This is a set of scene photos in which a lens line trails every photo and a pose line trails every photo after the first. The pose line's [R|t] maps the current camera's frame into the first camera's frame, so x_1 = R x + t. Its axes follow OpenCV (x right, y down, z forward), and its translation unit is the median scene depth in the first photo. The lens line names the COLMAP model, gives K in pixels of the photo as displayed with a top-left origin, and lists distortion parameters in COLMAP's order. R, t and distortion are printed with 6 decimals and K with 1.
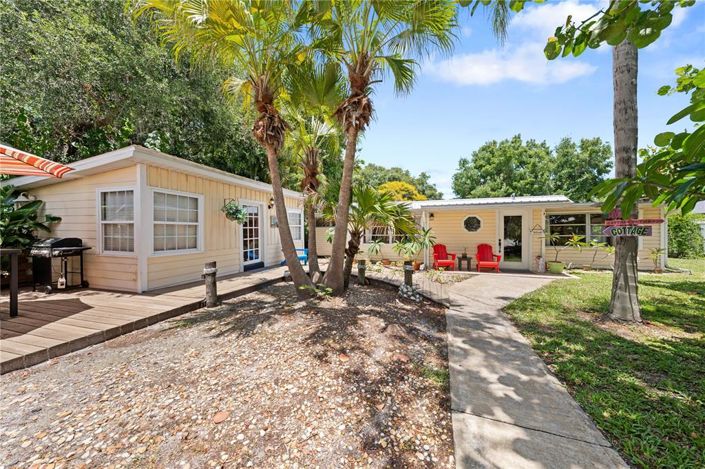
lens RADIAL K [[242.7, 0, 348.7], [0, 242.7, 235.8], [0, 0, 1]] dist [-0.005930, -0.000109]
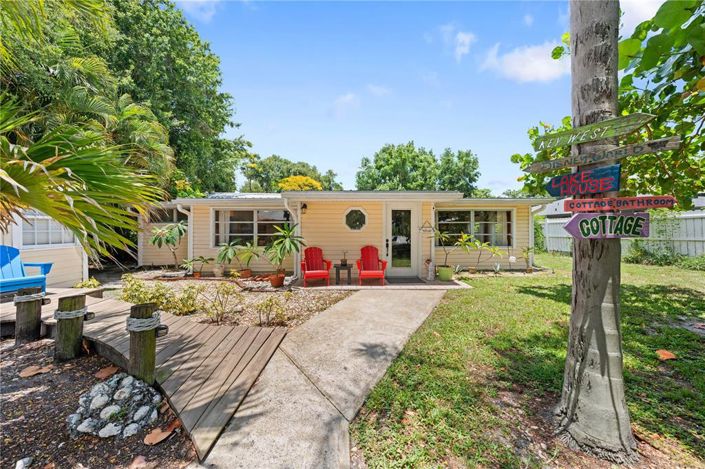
lens RADIAL K [[242.7, 0, 353.5], [0, 242.7, 233.2], [0, 0, 1]] dist [-0.005930, -0.000109]
pose [[0.932626, -0.000777, 0.360843, 0.083487], [0.002571, 0.999987, -0.004491, -0.000804], [-0.360834, 0.005116, 0.932616, 0.107083]]
